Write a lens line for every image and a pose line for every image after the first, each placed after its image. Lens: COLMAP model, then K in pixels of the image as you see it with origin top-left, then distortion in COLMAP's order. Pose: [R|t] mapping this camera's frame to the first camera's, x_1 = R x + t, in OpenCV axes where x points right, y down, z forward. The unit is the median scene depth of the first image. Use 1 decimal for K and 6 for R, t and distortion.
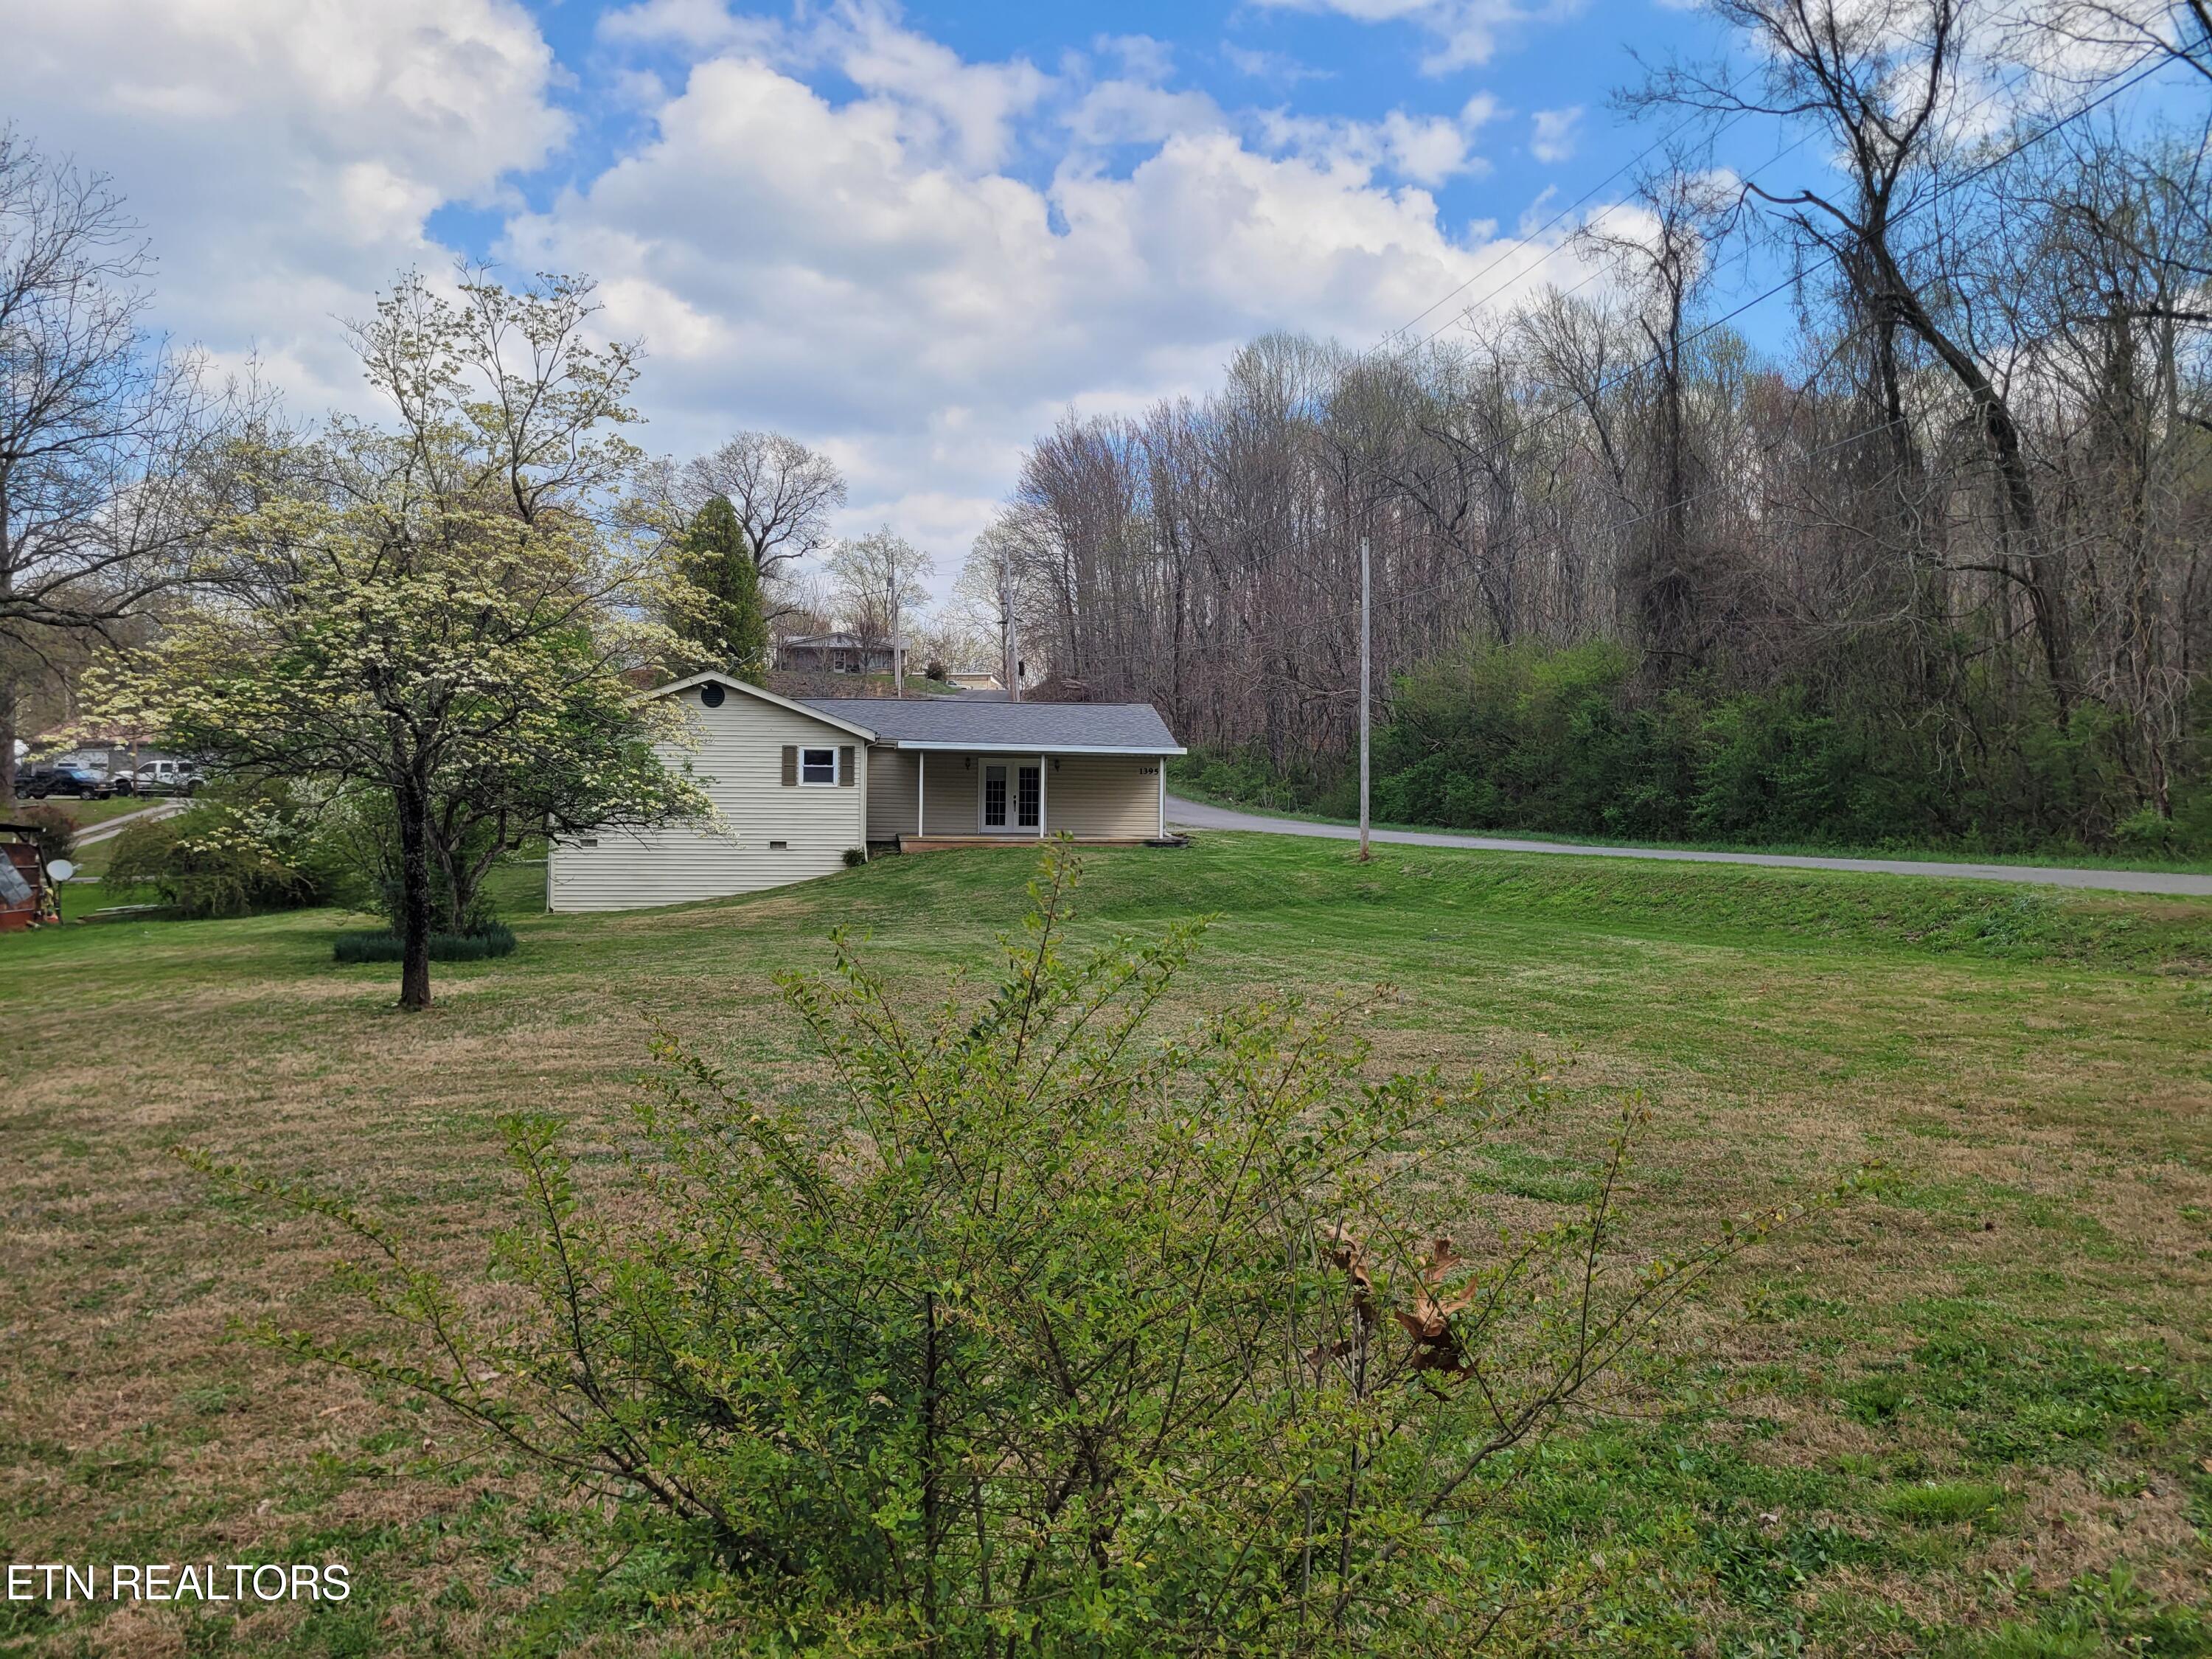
lens RADIAL K [[1655.3, 0, 1106.0], [0, 1655.3, 829.5], [0, 0, 1]] dist [0.049486, -0.038761]
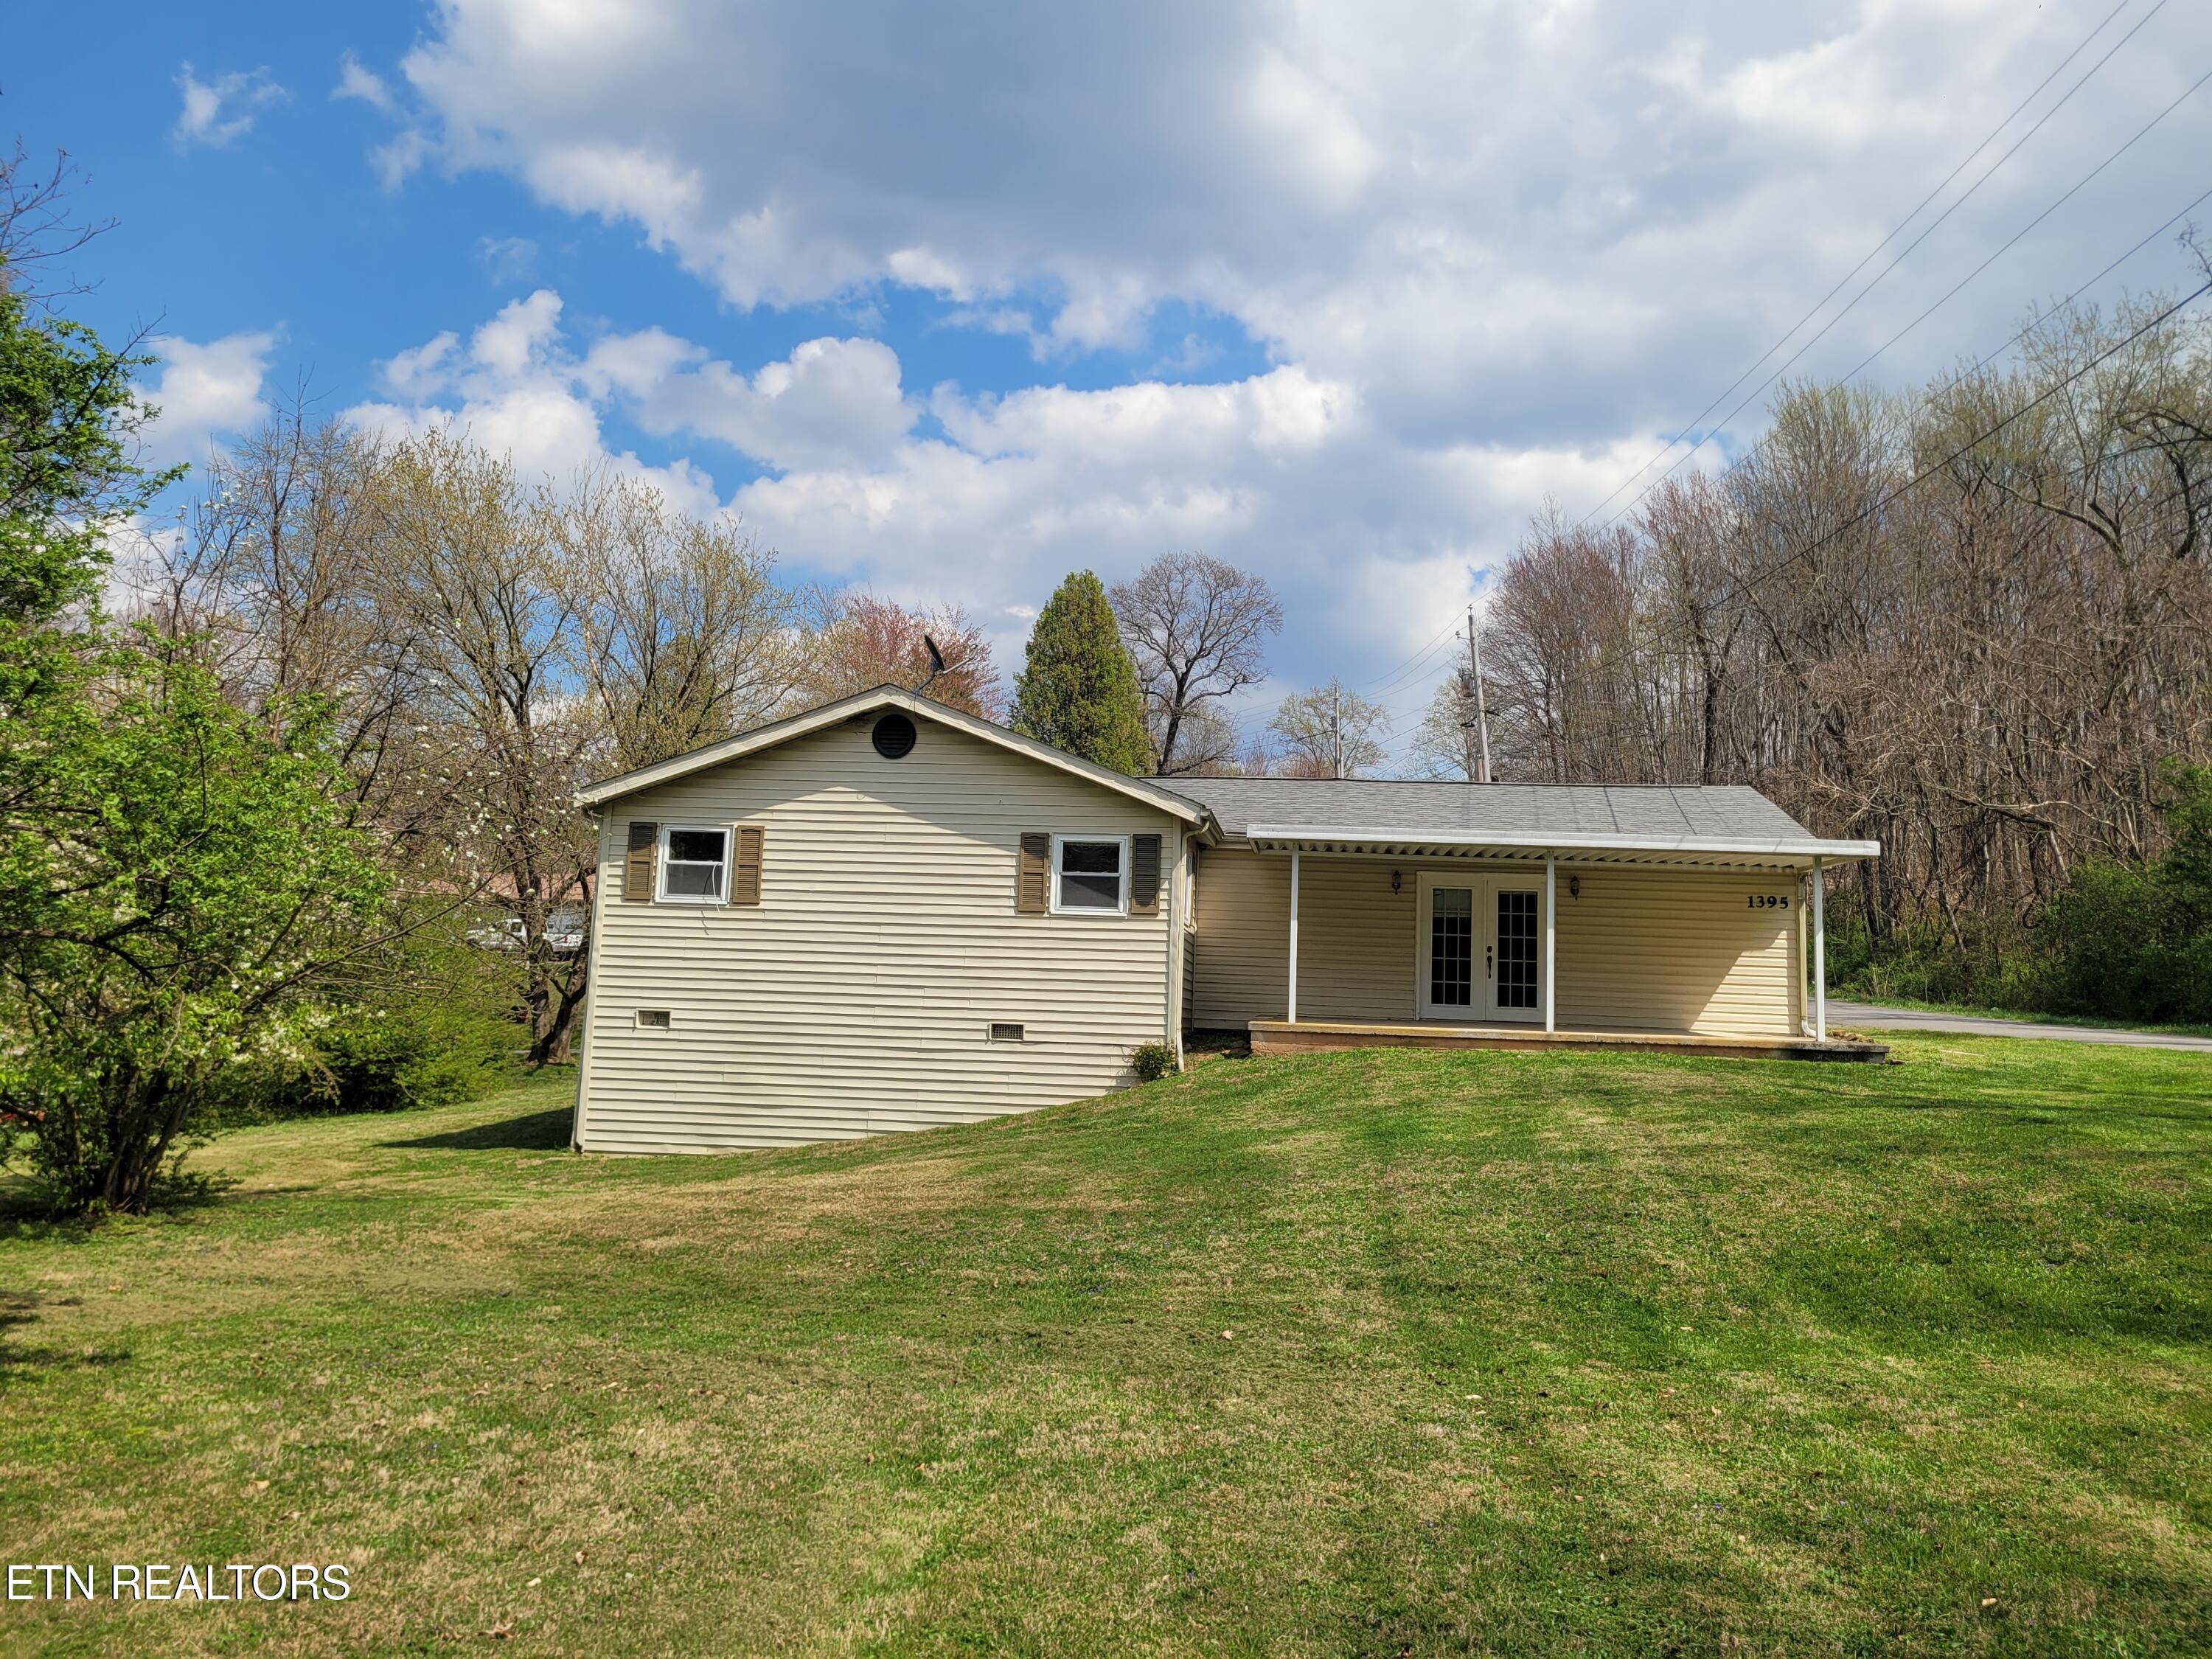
lens RADIAL K [[1655.3, 0, 1106.0], [0, 1655.3, 829.5], [0, 0, 1]] dist [0.049486, -0.038761]
pose [[0.962533, -0.005036, -0.271118, -0.030307], [-0.024220, 0.994235, -0.104456, 0.000293], [0.270081, 0.107108, 0.956862, 0.478387]]
